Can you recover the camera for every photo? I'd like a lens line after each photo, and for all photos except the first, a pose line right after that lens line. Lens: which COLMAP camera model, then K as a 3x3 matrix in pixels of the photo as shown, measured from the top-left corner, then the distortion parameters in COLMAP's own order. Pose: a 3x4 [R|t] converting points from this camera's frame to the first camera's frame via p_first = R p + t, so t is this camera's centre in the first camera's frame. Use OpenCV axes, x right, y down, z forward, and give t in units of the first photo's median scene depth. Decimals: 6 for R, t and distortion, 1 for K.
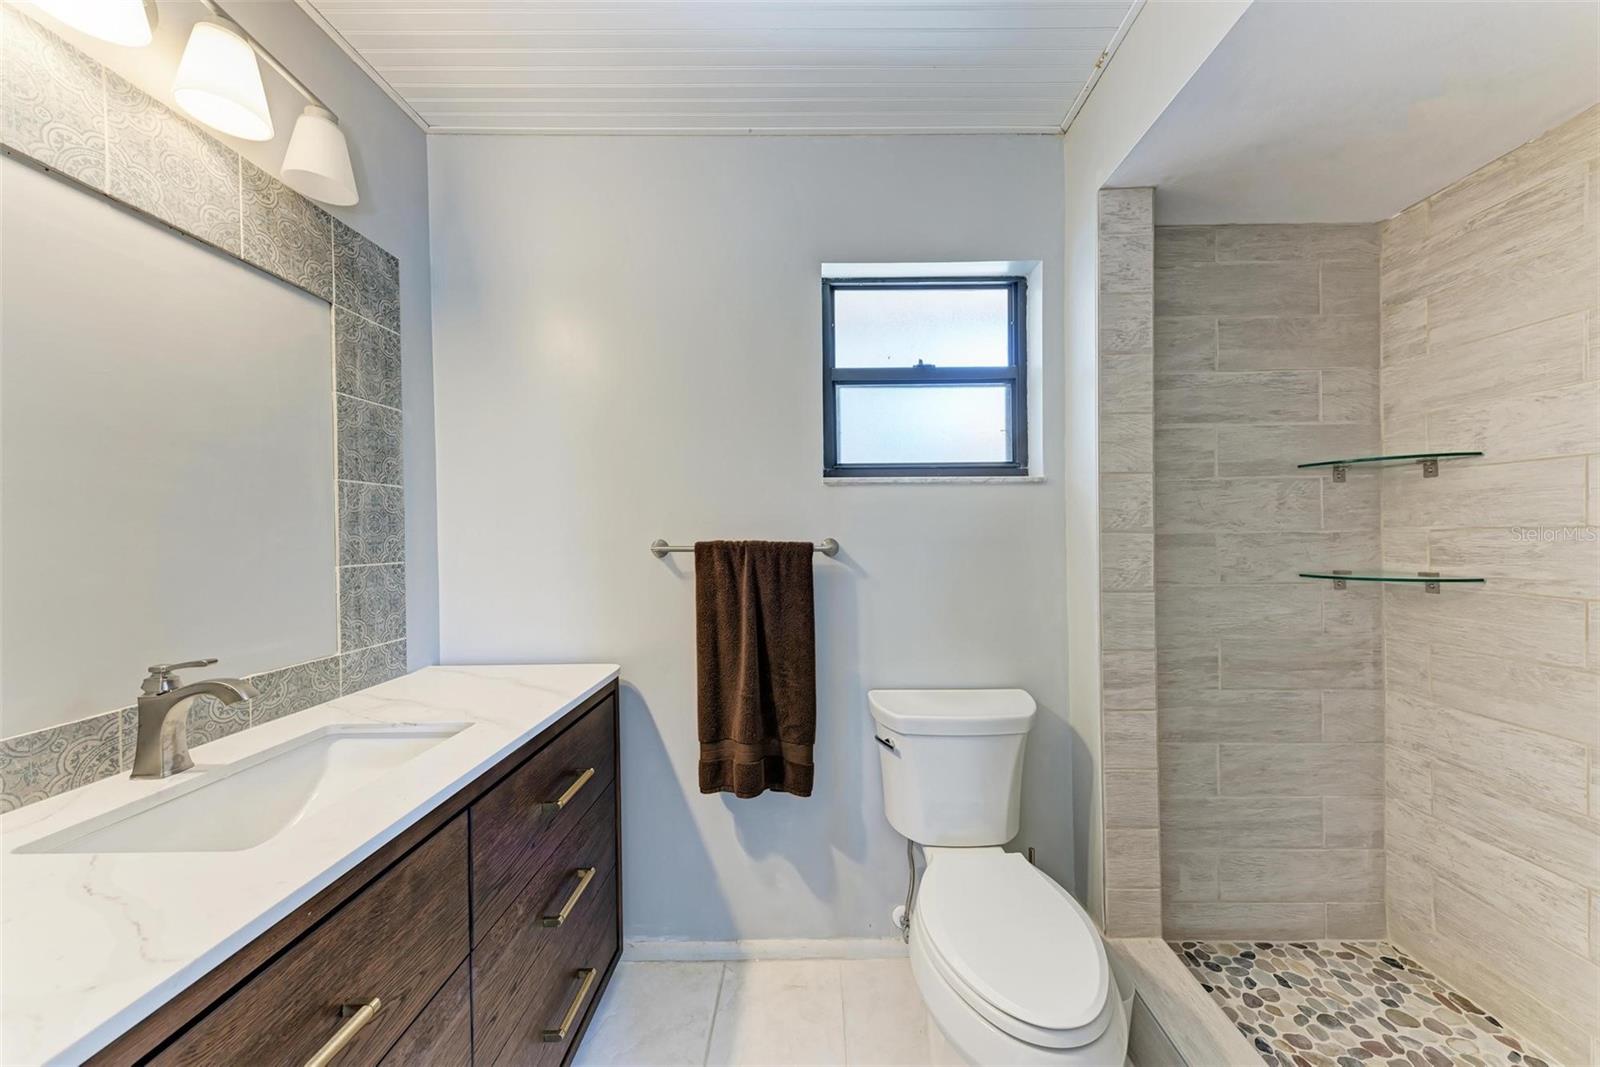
lens RADIAL K [[546.3, 0, 803.8], [0, 546.3, 528.9], [0, 0, 1]] dist [0.016213, -0.002886]
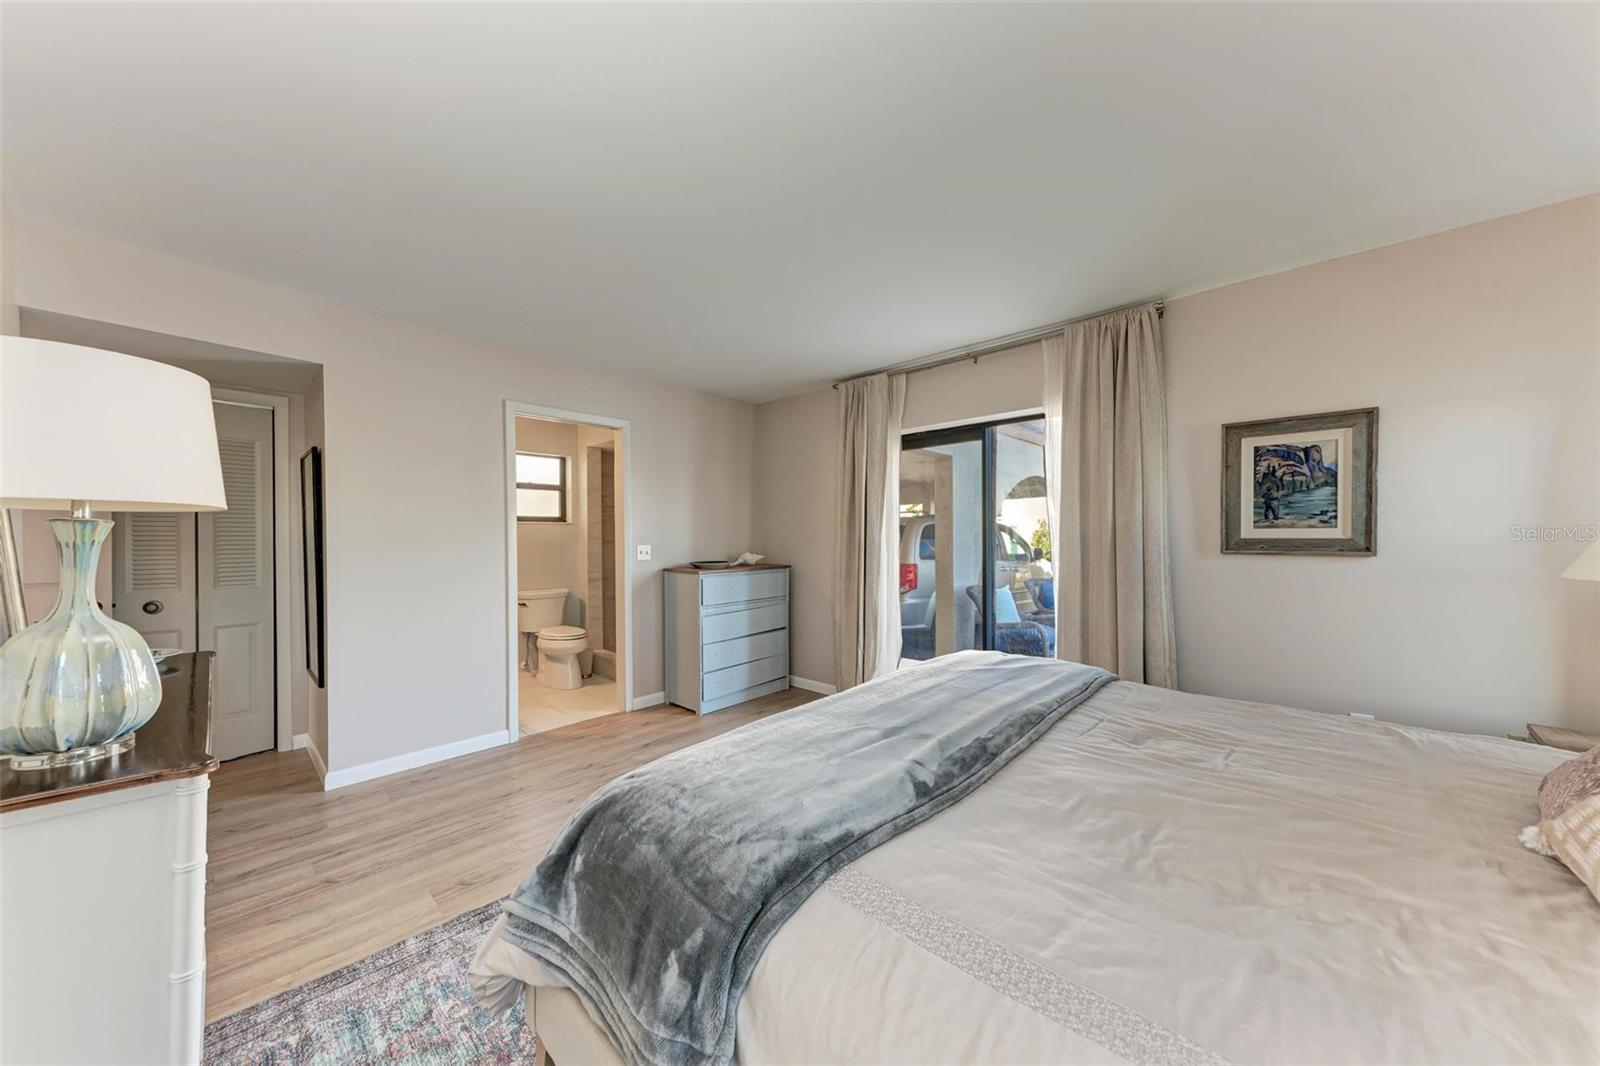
lens RADIAL K [[546.3, 0, 805.2], [0, 546.3, 538.8], [0, 0, 1]] dist [0.016213, -0.002886]
pose [[0.687616, 0.003561, 0.726065, -0.958394], [0.003117, 0.999964, -0.007857, 0.029022], [-0.726067, 0.007666, 0.687581, -2.216051]]
